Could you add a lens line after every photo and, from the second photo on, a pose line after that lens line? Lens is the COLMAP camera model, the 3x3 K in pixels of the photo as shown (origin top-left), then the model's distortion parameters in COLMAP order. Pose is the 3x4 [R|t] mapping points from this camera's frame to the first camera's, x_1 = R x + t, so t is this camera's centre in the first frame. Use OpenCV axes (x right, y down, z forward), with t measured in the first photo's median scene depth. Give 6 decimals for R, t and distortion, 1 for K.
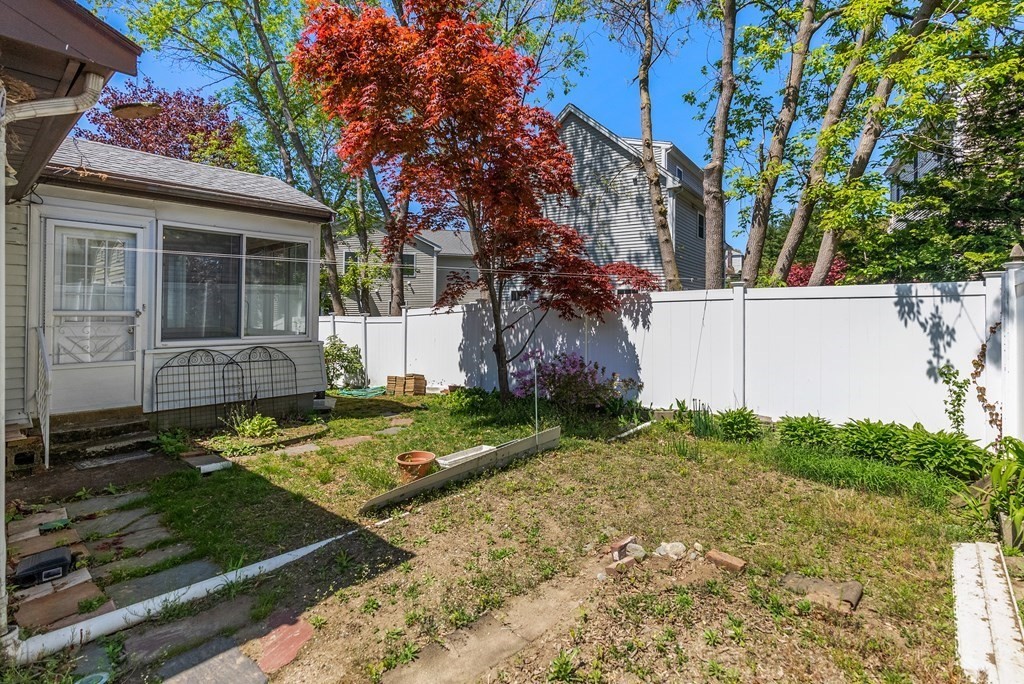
lens RADIAL K [[490.3, 0, 530.5], [0, 490.3, 313.0], [0, 0, 1]] dist [0.000003, -0.000182]
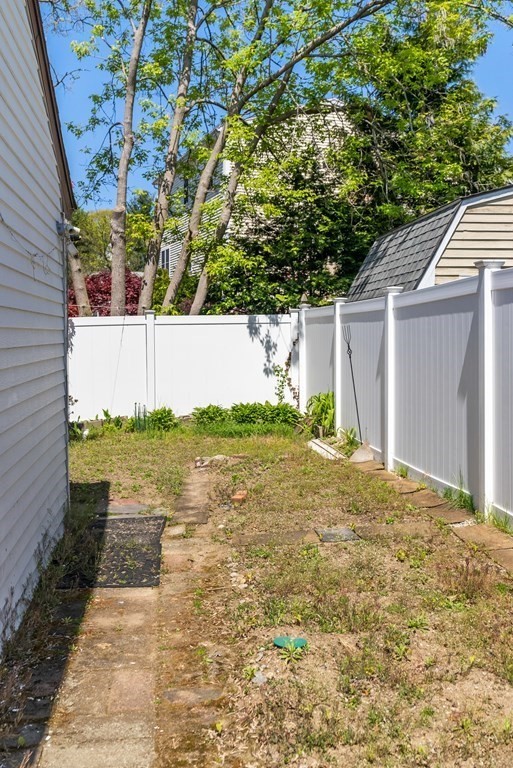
lens RADIAL K [[783.0, 0, 256.6], [0, 783.0, 383.6], [0, 0, 1]] dist [0.006466, 0.000000]
pose [[0.682634, -0.057316, 0.728509, -1.053954], [0.011370, 0.997632, 0.067836, -0.011578], [-0.730672, -0.038024, 0.681669, -0.706897]]
